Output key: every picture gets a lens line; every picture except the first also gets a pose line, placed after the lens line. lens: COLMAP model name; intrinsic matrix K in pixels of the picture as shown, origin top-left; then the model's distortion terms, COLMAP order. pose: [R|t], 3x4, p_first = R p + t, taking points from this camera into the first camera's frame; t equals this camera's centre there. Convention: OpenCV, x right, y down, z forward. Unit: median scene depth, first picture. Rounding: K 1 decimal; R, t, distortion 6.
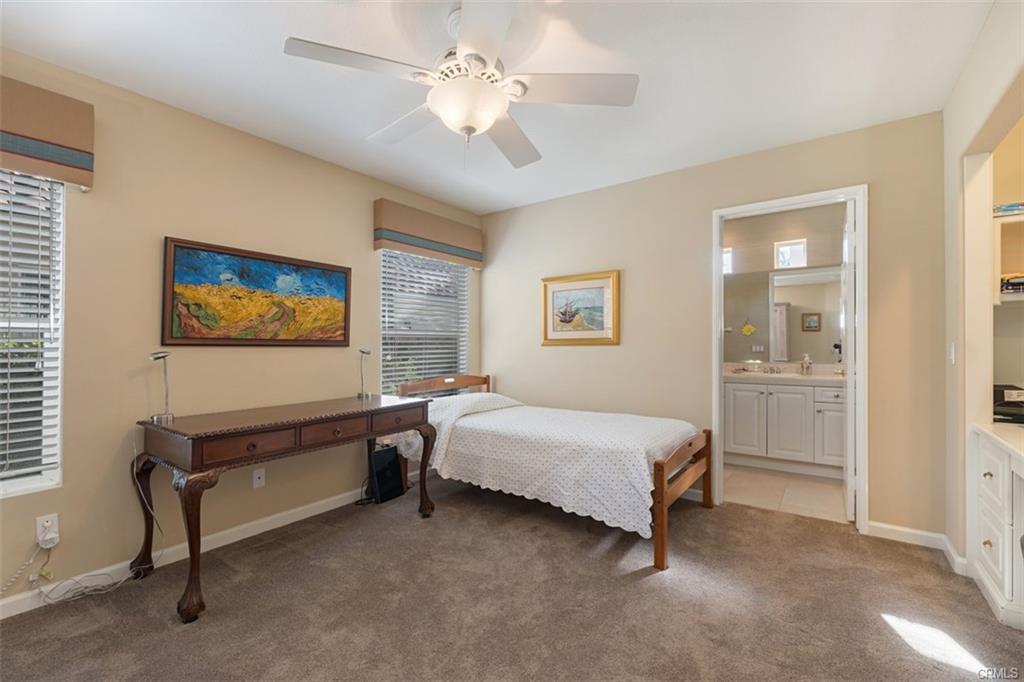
lens RADIAL K [[441.3, 0, 509.8], [0, 441.3, 342.2], [0, 0, 1]] dist [-0.000689, -0.000367]
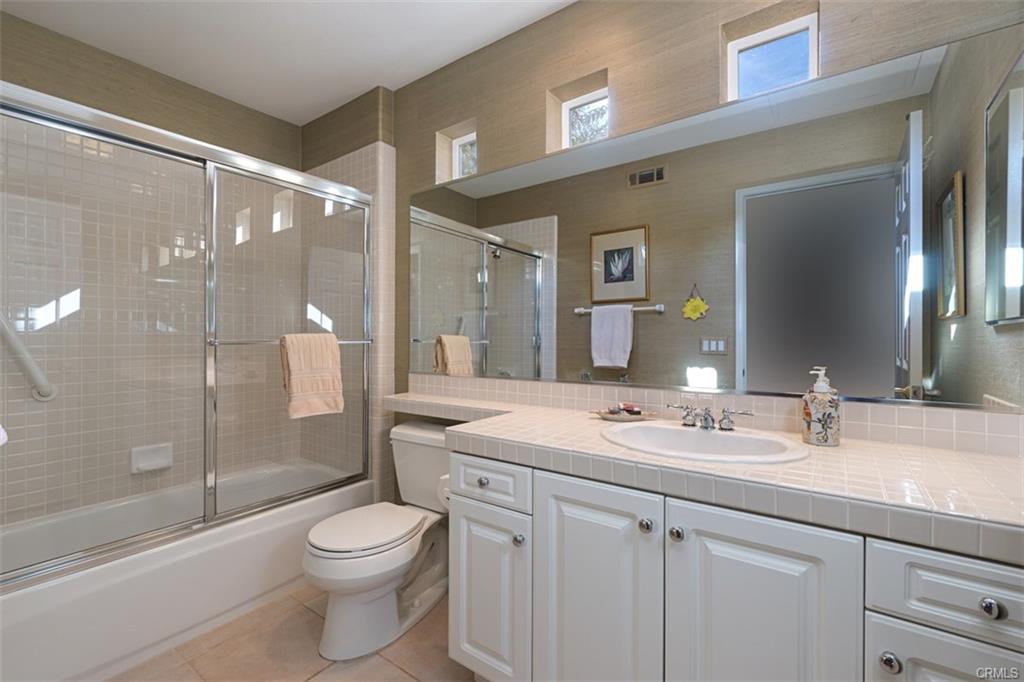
lens RADIAL K [[441.3, 0, 509.8], [0, 441.3, 342.2], [0, 0, 1]] dist [-0.000689, -0.000367]
pose [[0.999974, 0.002672, 0.006764, 0.487305], [-0.002766, 0.999898, 0.014004, 0.005492], [-0.006726, -0.014023, 0.999879, 0.742777]]
